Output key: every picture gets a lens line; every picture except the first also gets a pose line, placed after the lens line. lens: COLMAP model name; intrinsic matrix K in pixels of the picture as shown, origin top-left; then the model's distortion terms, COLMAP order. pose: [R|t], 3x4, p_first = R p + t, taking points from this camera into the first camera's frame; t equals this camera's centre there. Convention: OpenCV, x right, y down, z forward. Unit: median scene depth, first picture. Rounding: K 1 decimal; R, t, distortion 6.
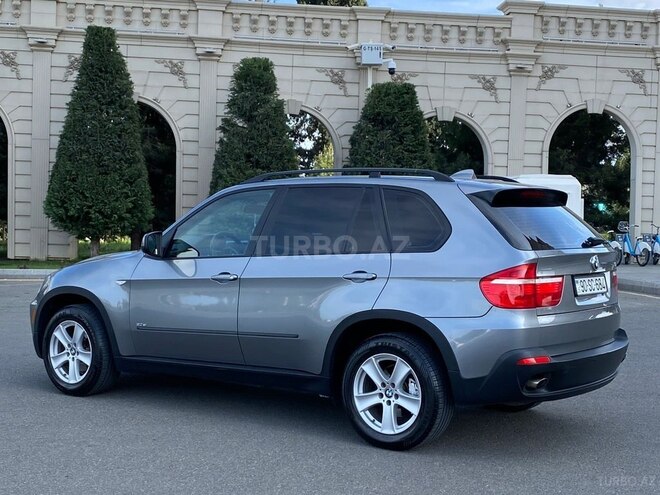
lens RADIAL K [[993.4, 0, 330.0], [0, 993.4, 247.5], [0, 0, 1]] dist [0.163443, -0.493120]
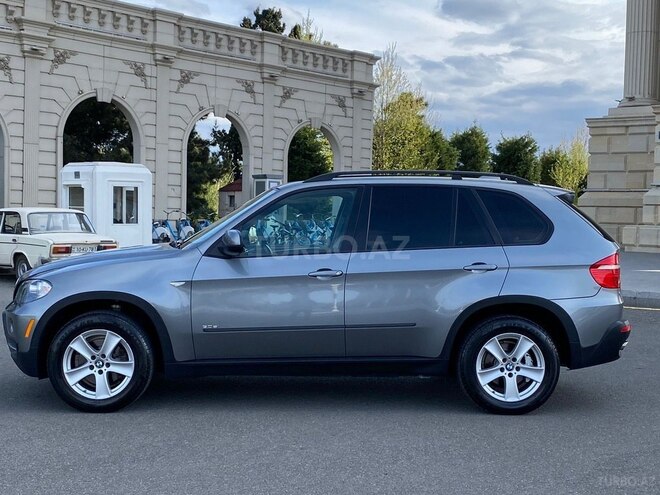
lens RADIAL K [[993.4, 0, 330.0], [0, 993.4, 247.5], [0, 0, 1]] dist [0.163443, -0.493120]
pose [[0.787252, -0.025331, 0.616111, -0.738639], [0.014100, 0.999634, 0.023083, -0.020501], [-0.616470, -0.009484, 0.787321, 0.192377]]
